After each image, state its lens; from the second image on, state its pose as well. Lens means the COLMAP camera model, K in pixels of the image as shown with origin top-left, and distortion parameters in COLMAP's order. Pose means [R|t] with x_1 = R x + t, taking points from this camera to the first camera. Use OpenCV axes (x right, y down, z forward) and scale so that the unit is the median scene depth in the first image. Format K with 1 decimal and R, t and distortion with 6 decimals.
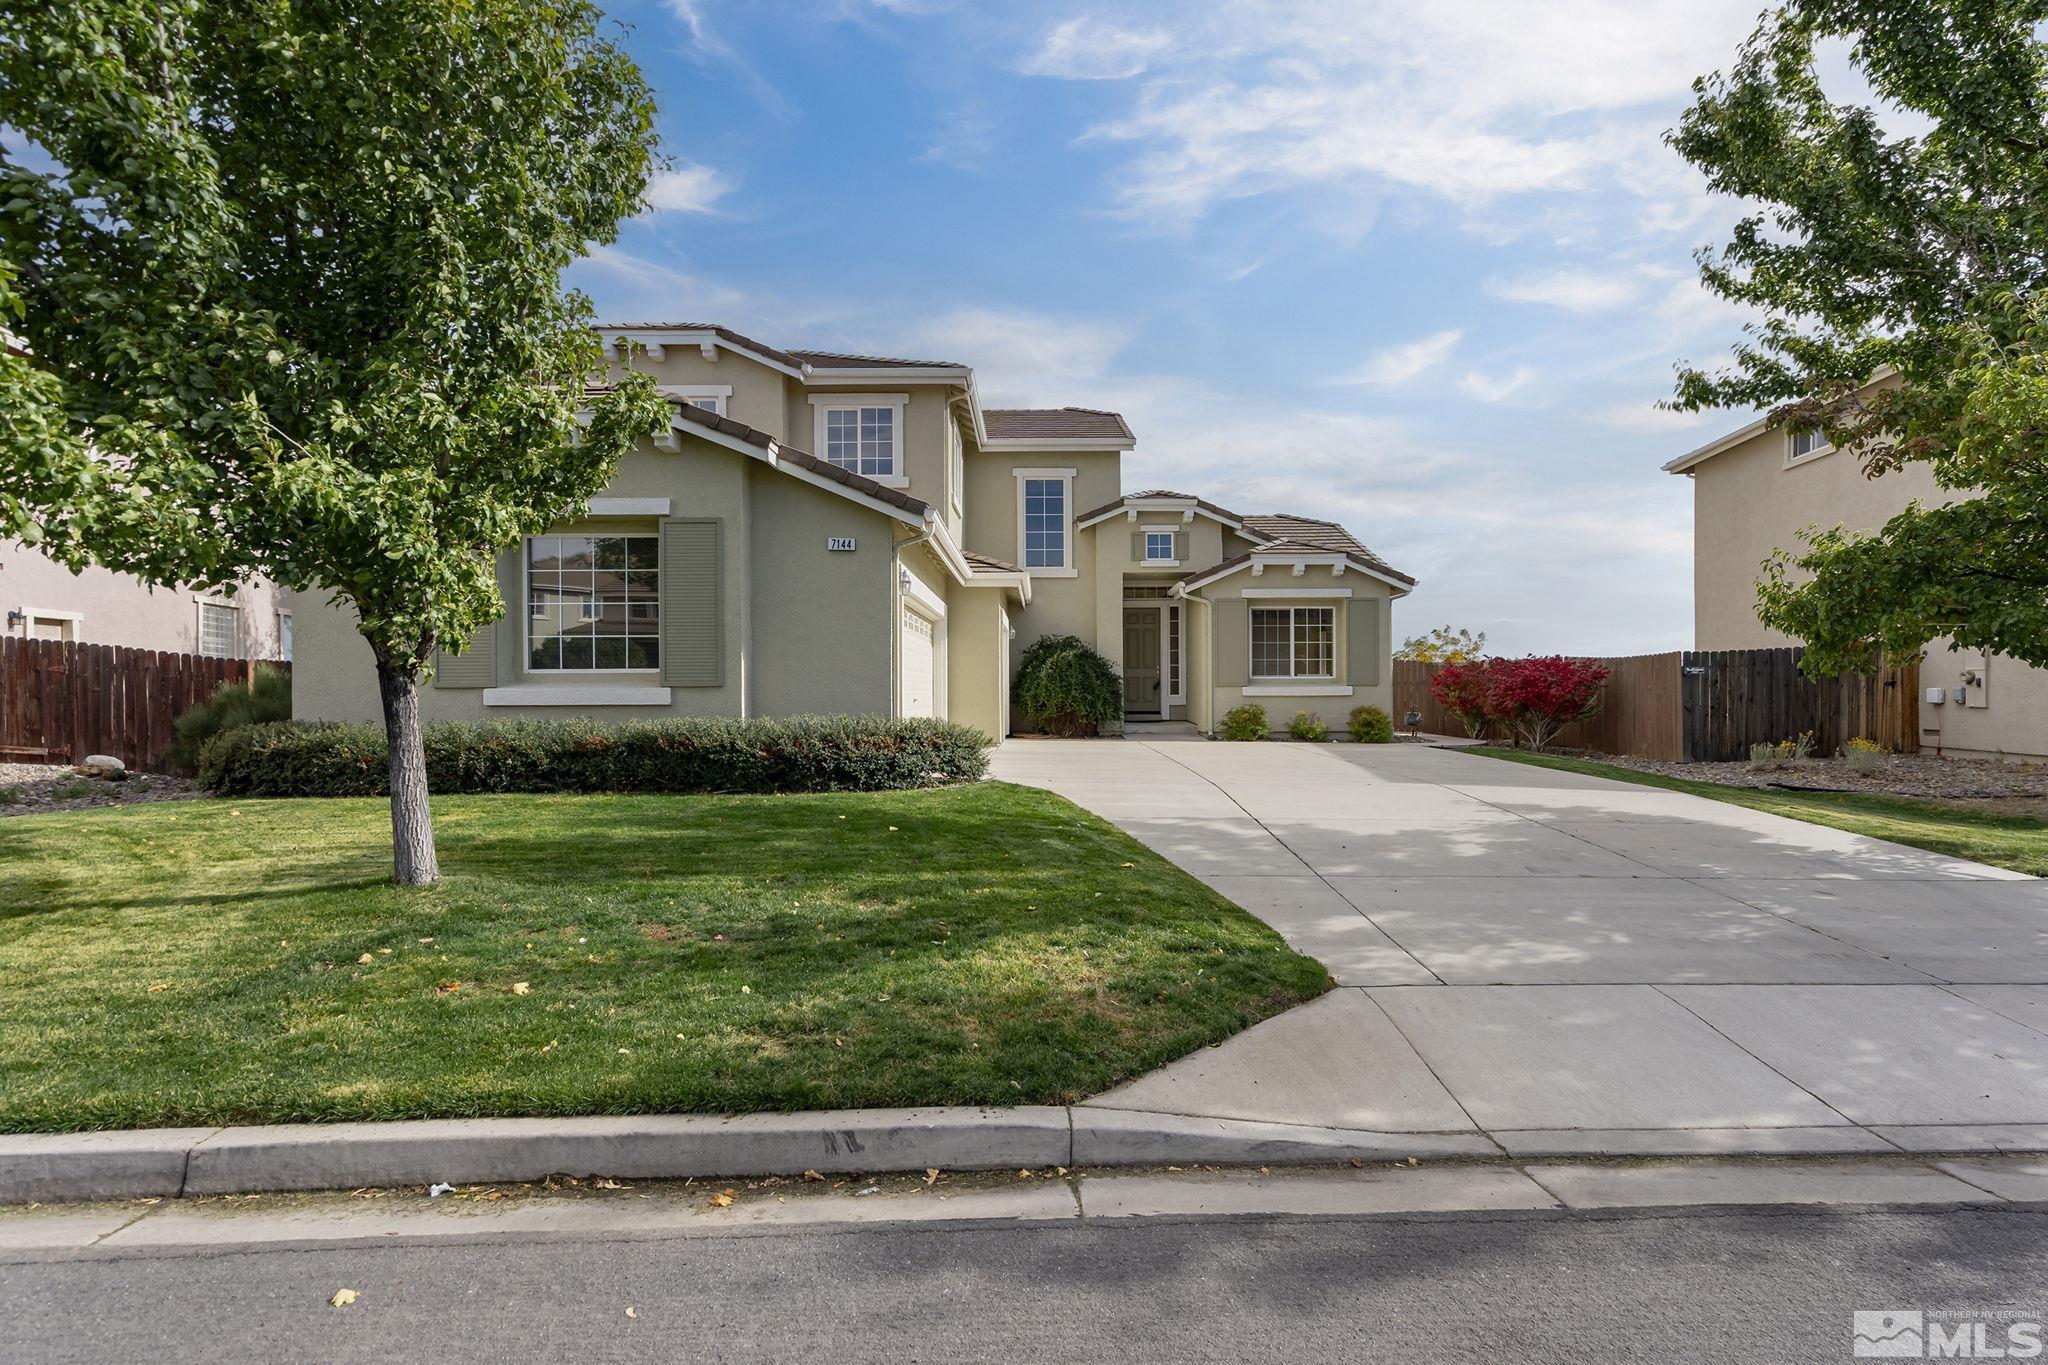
lens RADIAL K [[963.9, 0, 1024.0], [0, 963.9, 682.5], [0, 0, 1]] dist [-0.001603, 0.000359]
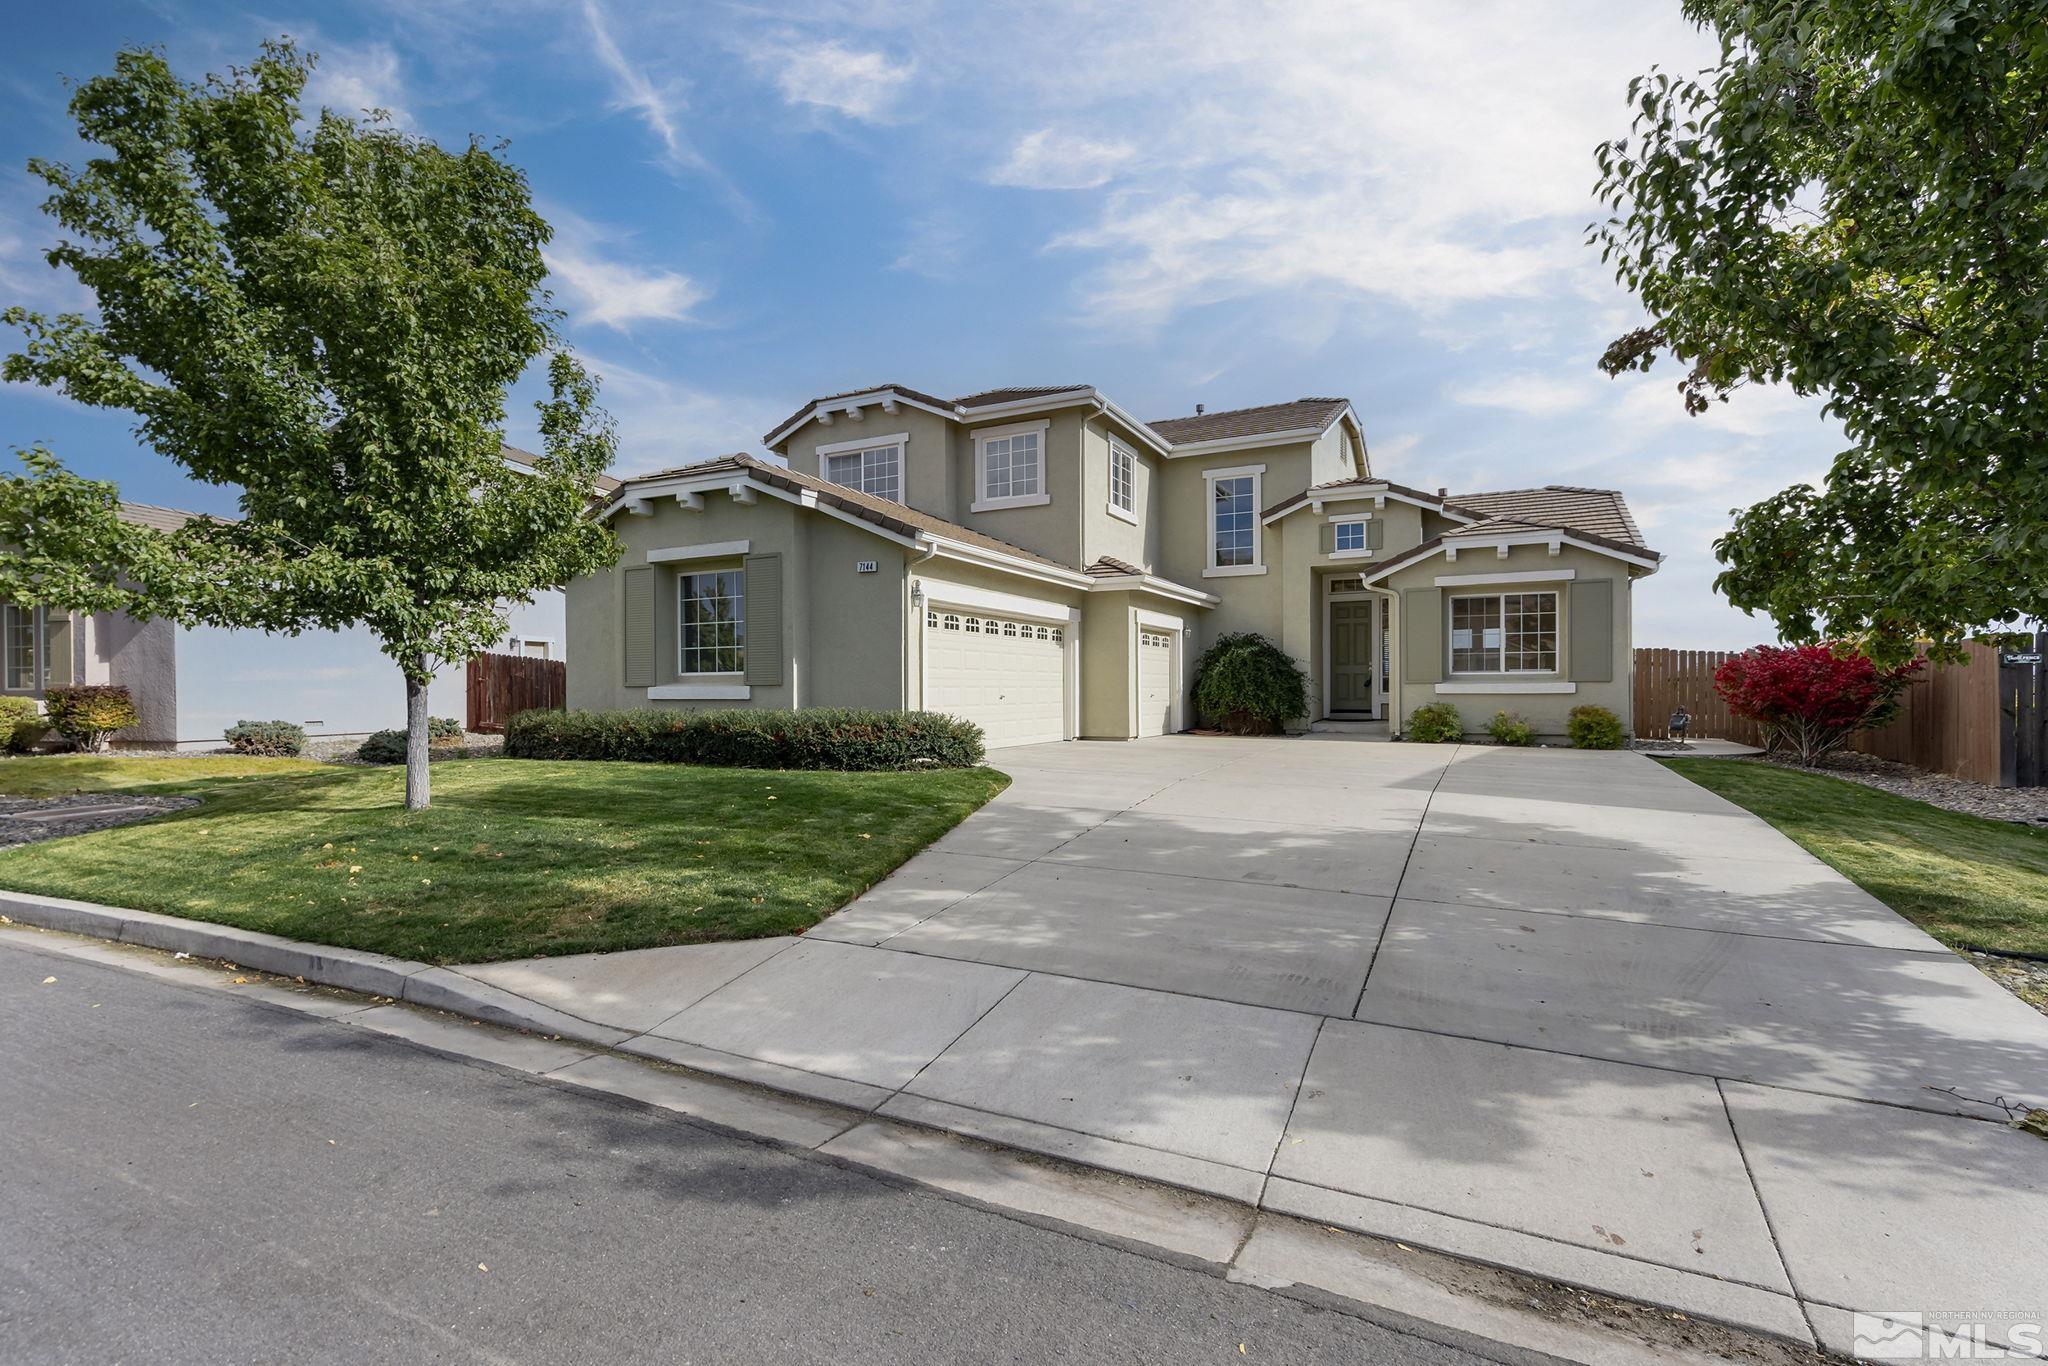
lens RADIAL K [[938.0, 0, 1020.5], [0, 938.0, 690.2], [0, 0, 1]] dist [-0.001167, 0.000820]
pose [[0.884615, 0.000326, -0.466323, 0.295794], [0.004707, 0.999943, 0.009627, 0.000191], [0.466299, -0.010711, 0.884562, 0.027293]]
